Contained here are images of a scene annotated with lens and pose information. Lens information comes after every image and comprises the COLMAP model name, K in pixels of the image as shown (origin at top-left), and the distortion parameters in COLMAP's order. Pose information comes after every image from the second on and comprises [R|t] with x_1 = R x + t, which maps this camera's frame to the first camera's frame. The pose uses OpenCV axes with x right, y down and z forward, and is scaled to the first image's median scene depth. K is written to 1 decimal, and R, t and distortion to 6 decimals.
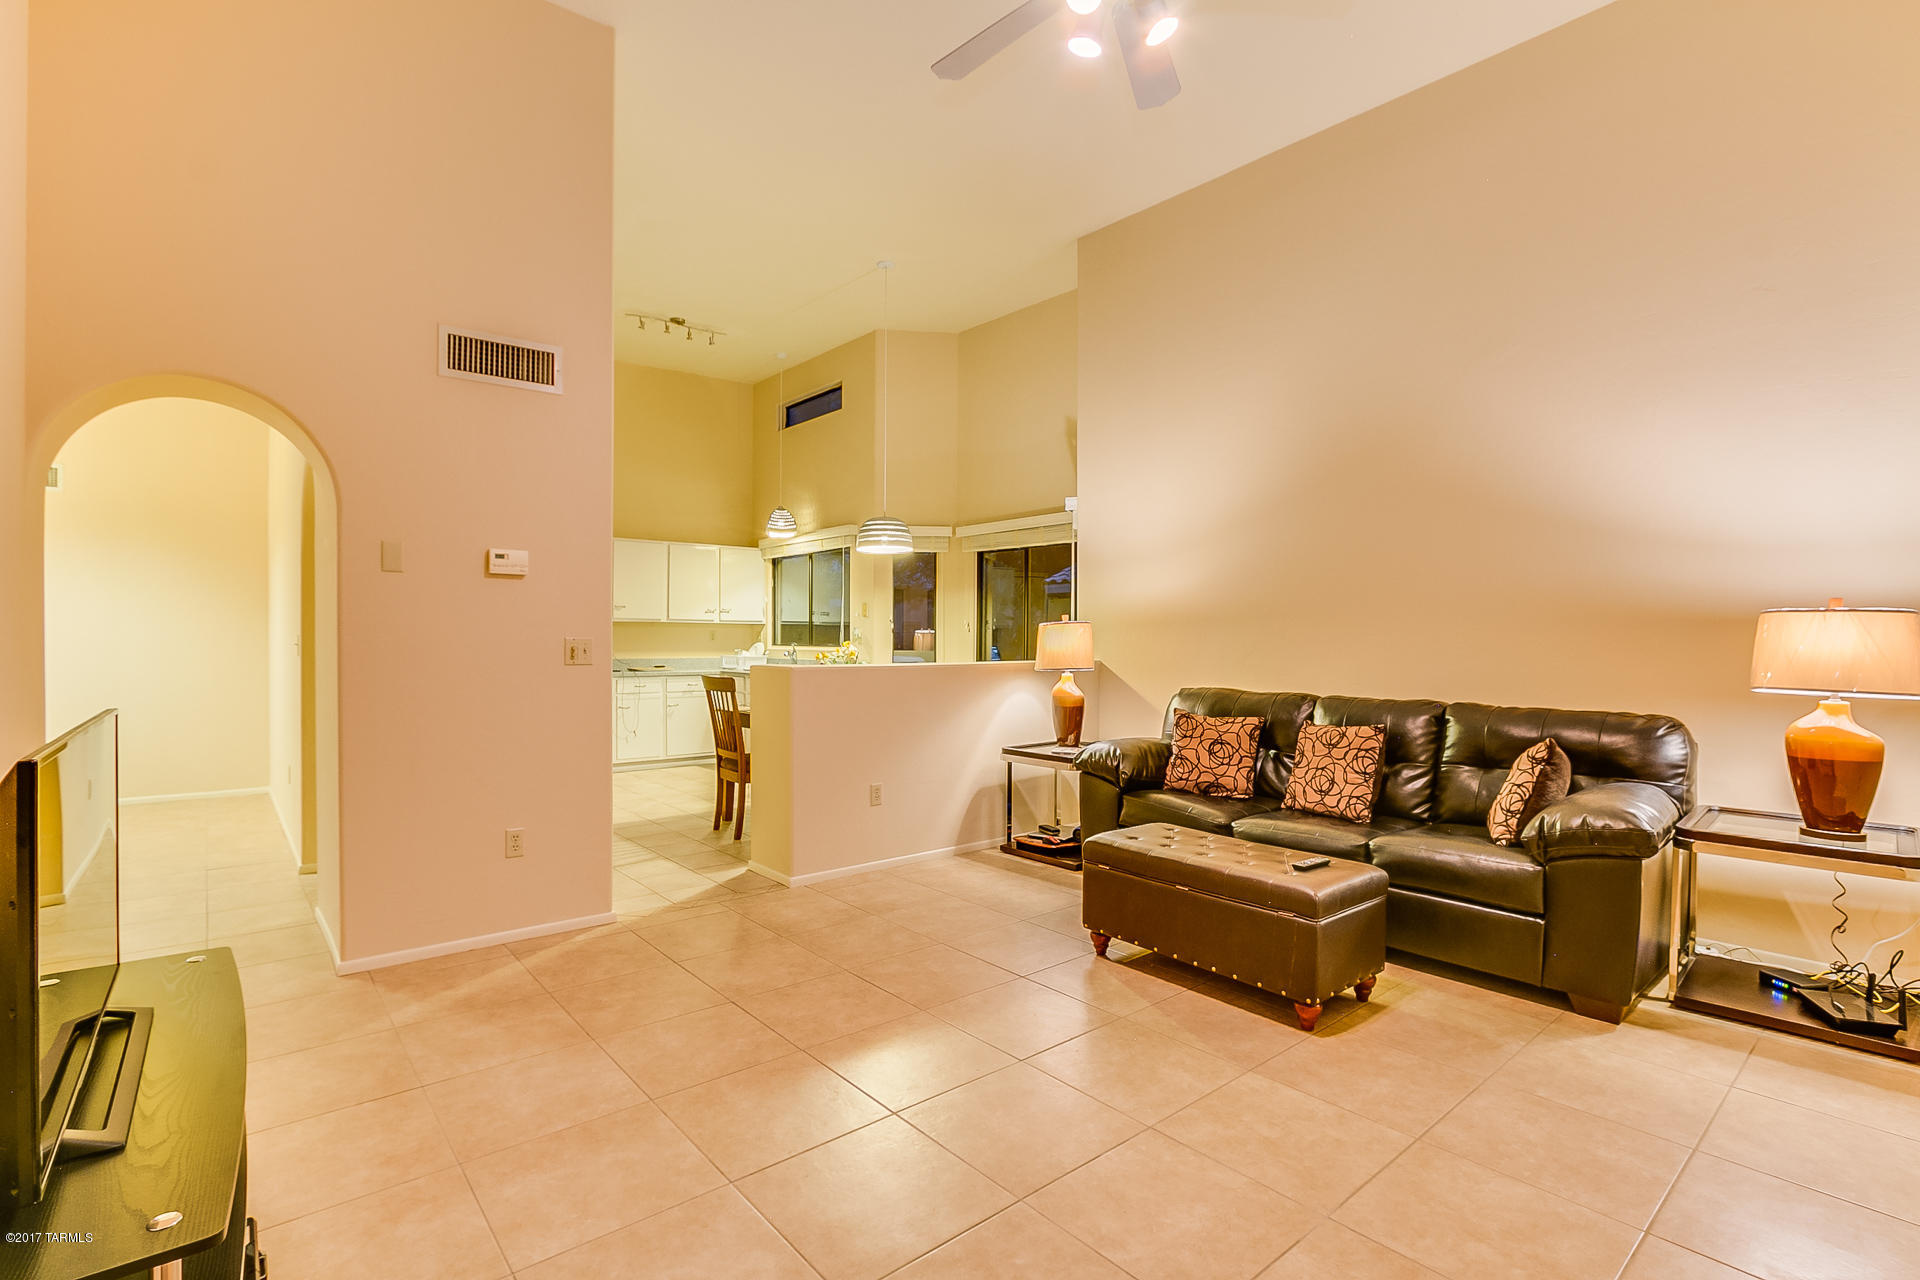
lens RADIAL K [[893.7, 0, 945.3], [0, 893.7, 644.5], [0, 0, 1]] dist [-0.030199, 0.000299]
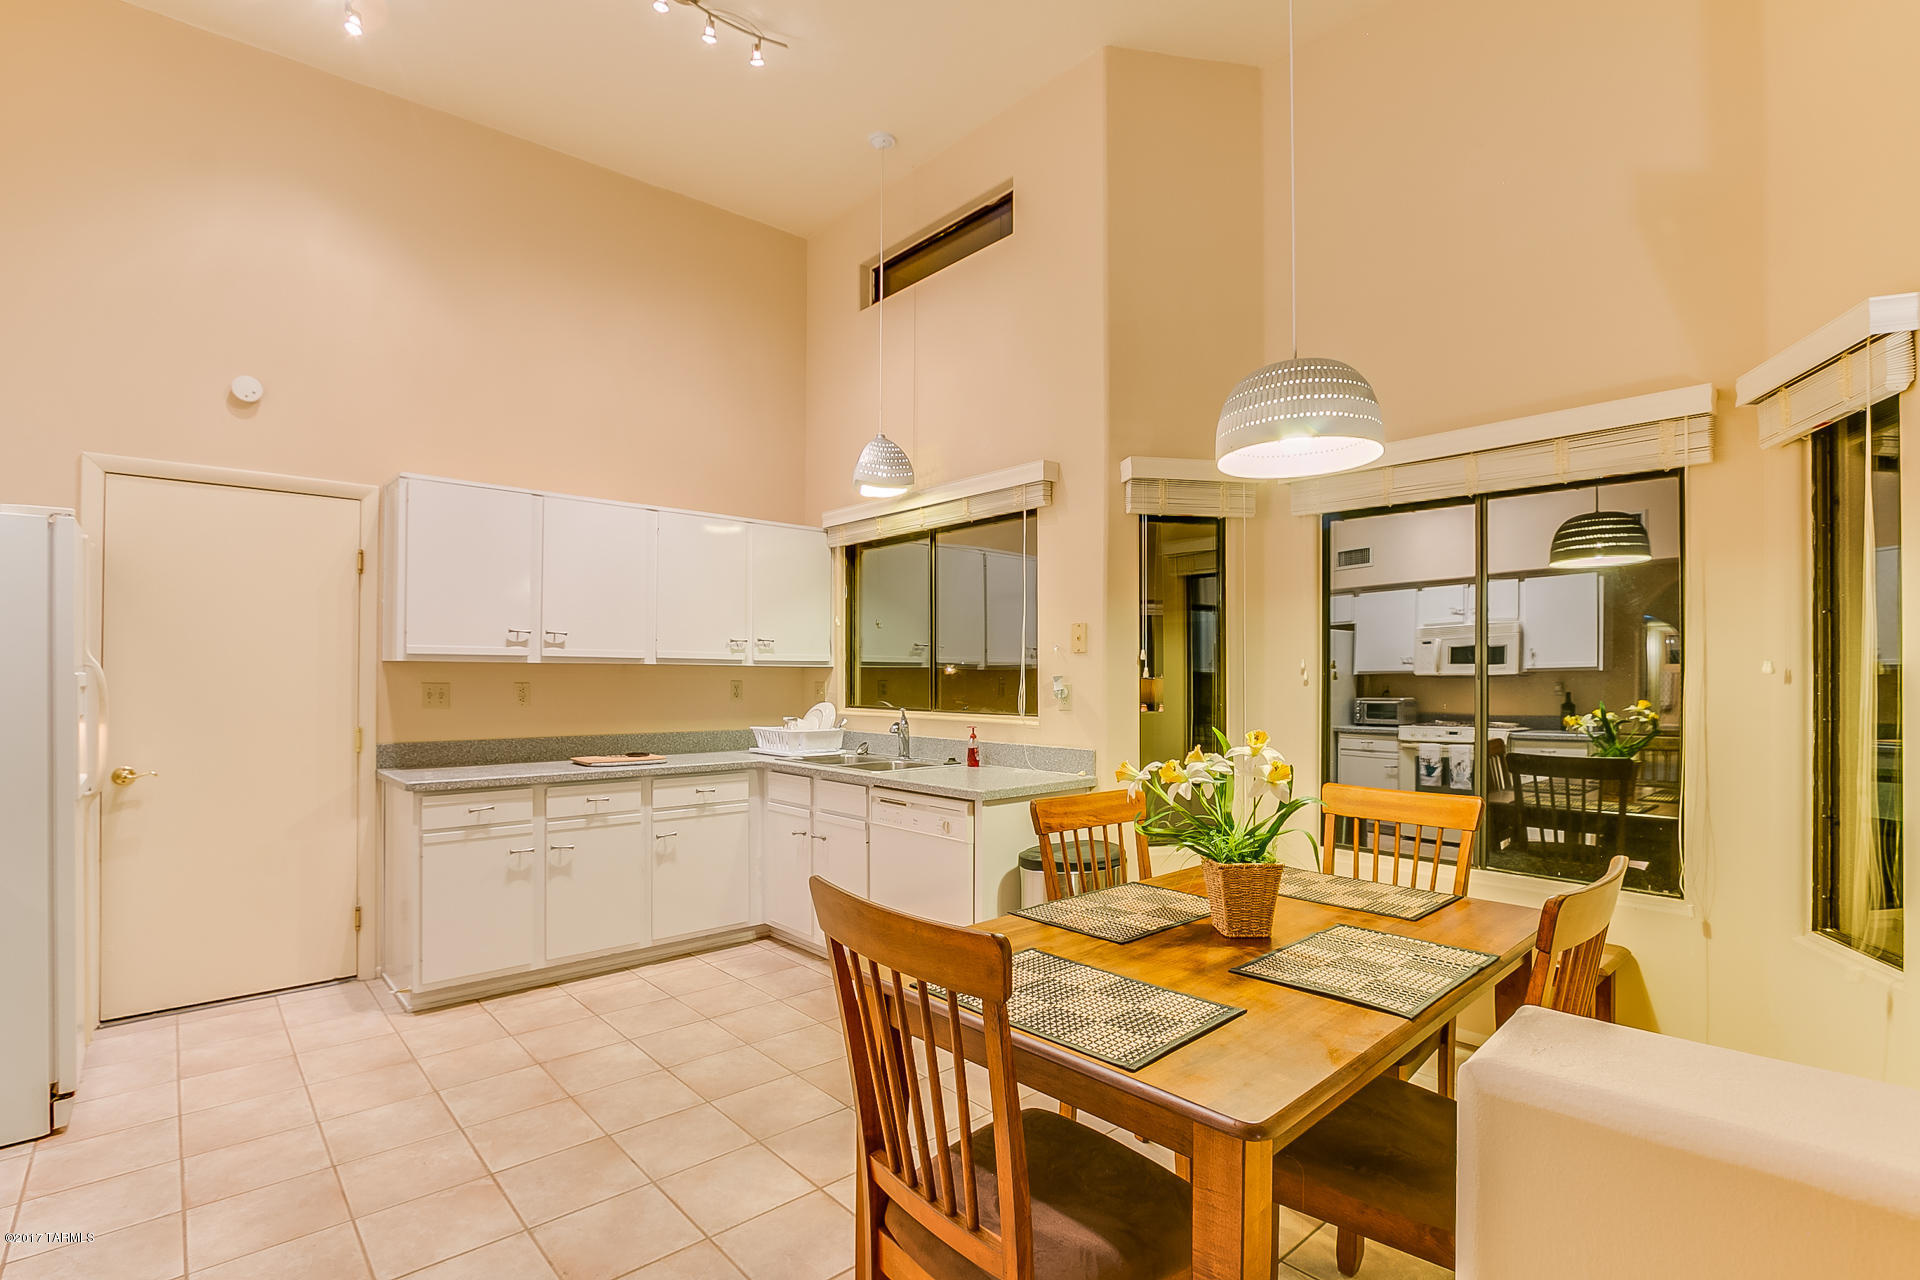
lens RADIAL K [[901.1, 0, 970.0], [0, 901.1, 667.1], [0, 0, 1]] dist [-0.049964, -0.000086]
pose [[0.998633, 0.002020, 0.052232, -0.156201], [-0.001262, 0.999893, -0.014541, -0.015928], [-0.052256, 0.014455, 0.998529, 0.477051]]
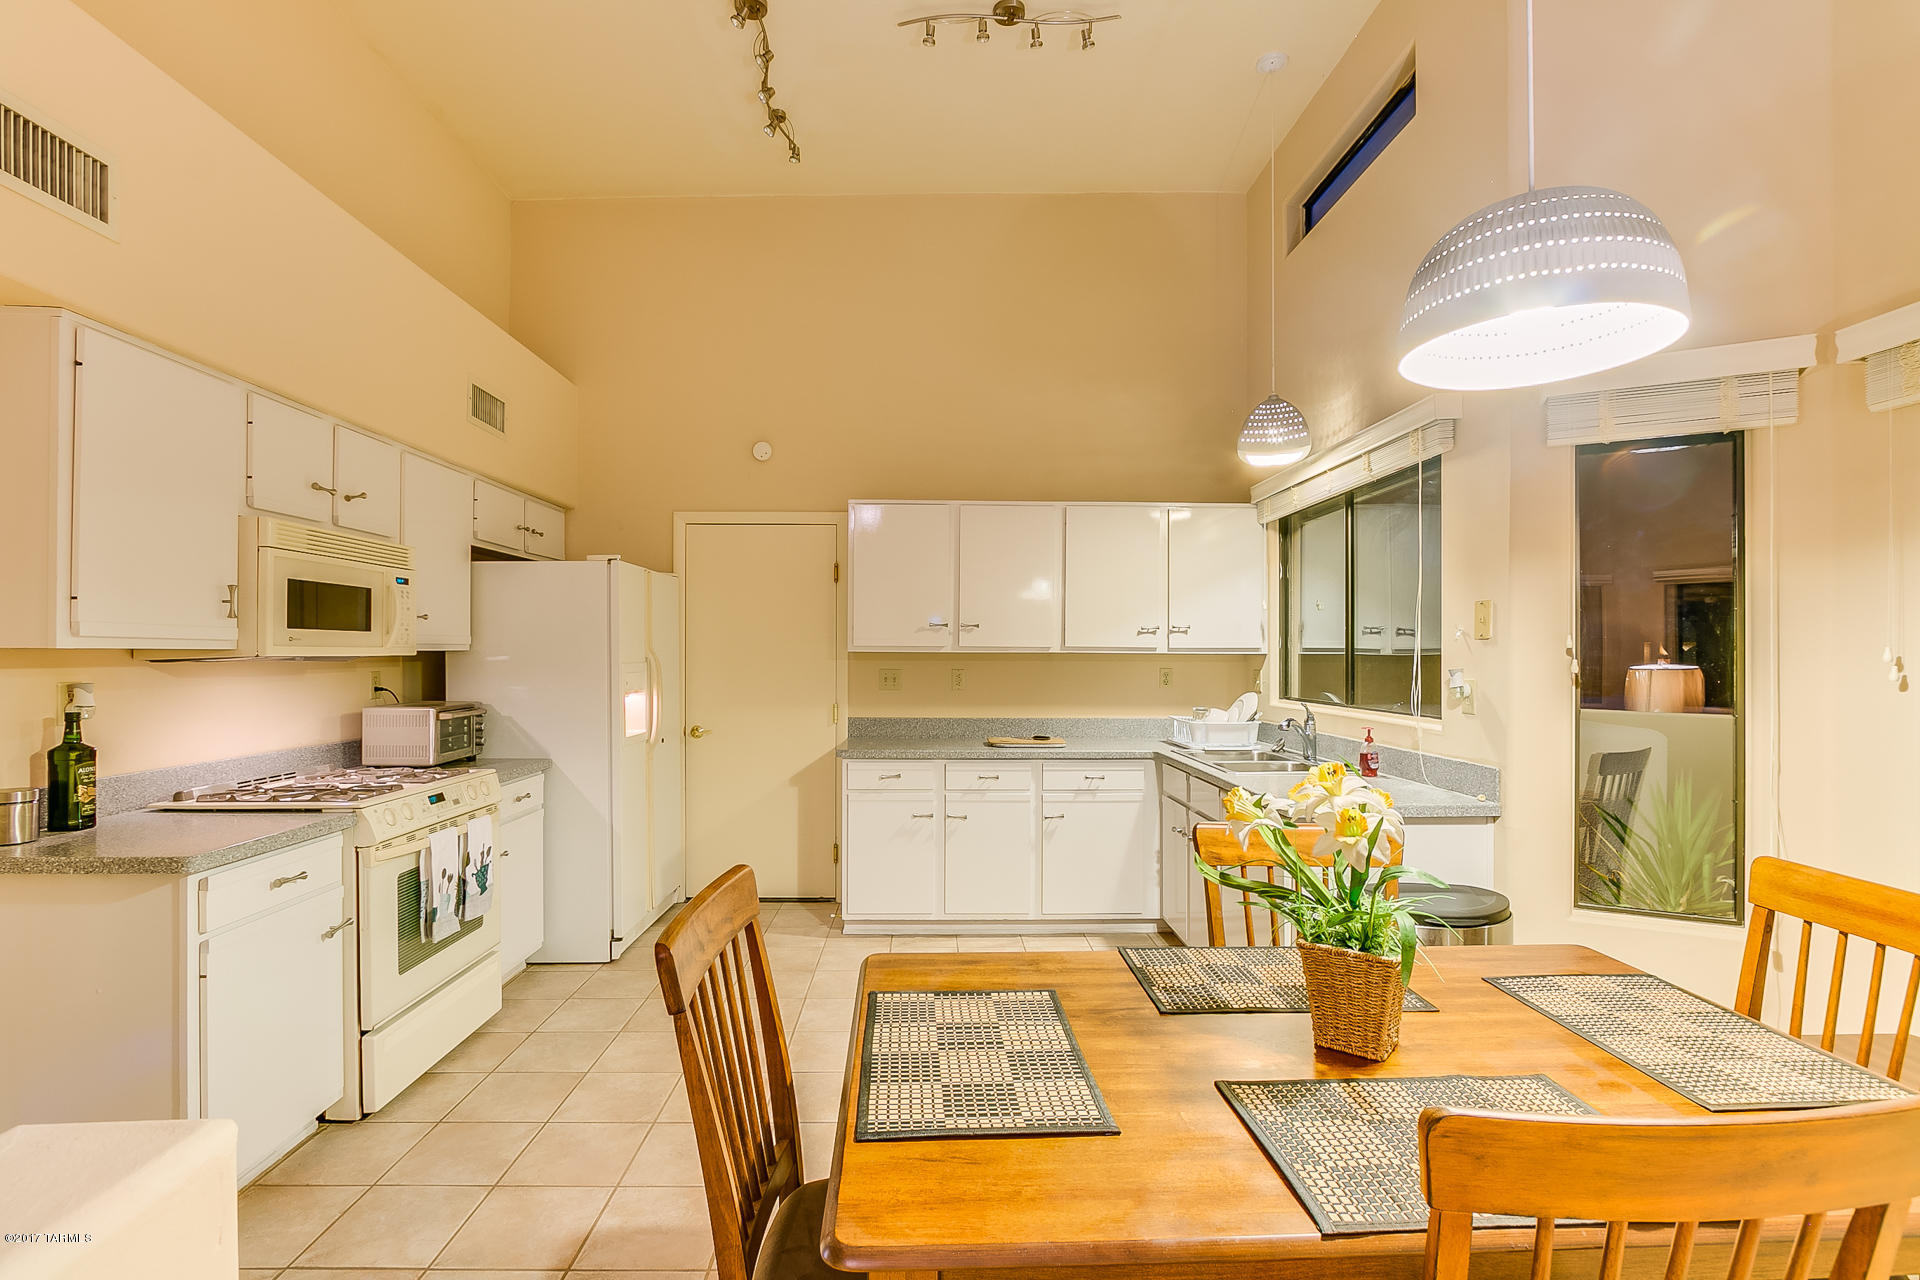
lens RADIAL K [[893.7, 0, 945.3], [0, 893.7, 644.5], [0, 0, 1]] dist [-0.030199, 0.000299]
pose [[0.782273, -0.005913, -0.622908, -0.034514], [-0.004430, 0.999877, -0.015055, -0.021160], [0.622920, 0.014536, 0.782151, 0.529099]]
